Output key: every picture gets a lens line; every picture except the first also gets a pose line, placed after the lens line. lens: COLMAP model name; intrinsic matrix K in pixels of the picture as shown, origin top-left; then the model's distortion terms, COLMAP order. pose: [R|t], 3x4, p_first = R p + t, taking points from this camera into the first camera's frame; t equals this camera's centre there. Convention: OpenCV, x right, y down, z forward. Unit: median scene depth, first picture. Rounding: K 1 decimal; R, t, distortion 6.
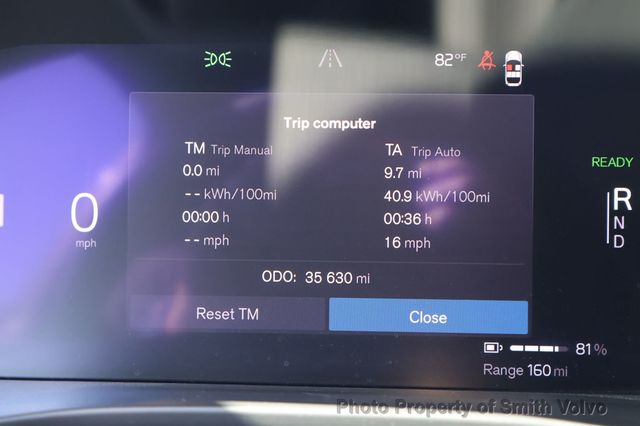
lens RADIAL K [[982.3, 0, 320.0], [0, 982.3, 212.6], [0, 0, 1]] dist [-0.015423, 0.000000]
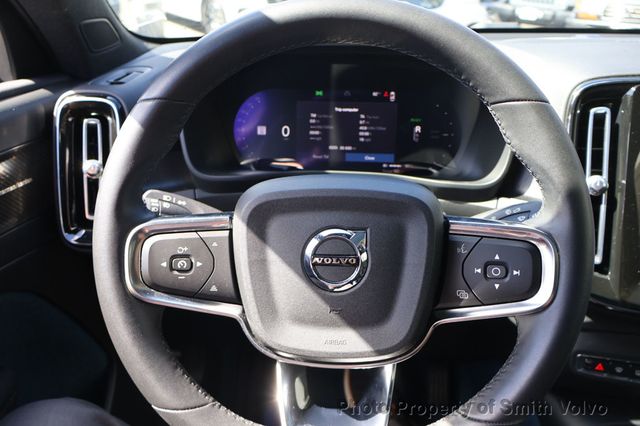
lens RADIAL K [[534.4, 0, 321.1], [0, 534.4, 211.9], [0, 0, 1]] dist [-0.004937, 0.000361]
pose [[0.998059, 0.020630, -0.058767, 0.043071], [-0.011883, 0.989290, 0.145480, 0.006749], [0.061139, -0.144499, 0.987614, -1.250973]]
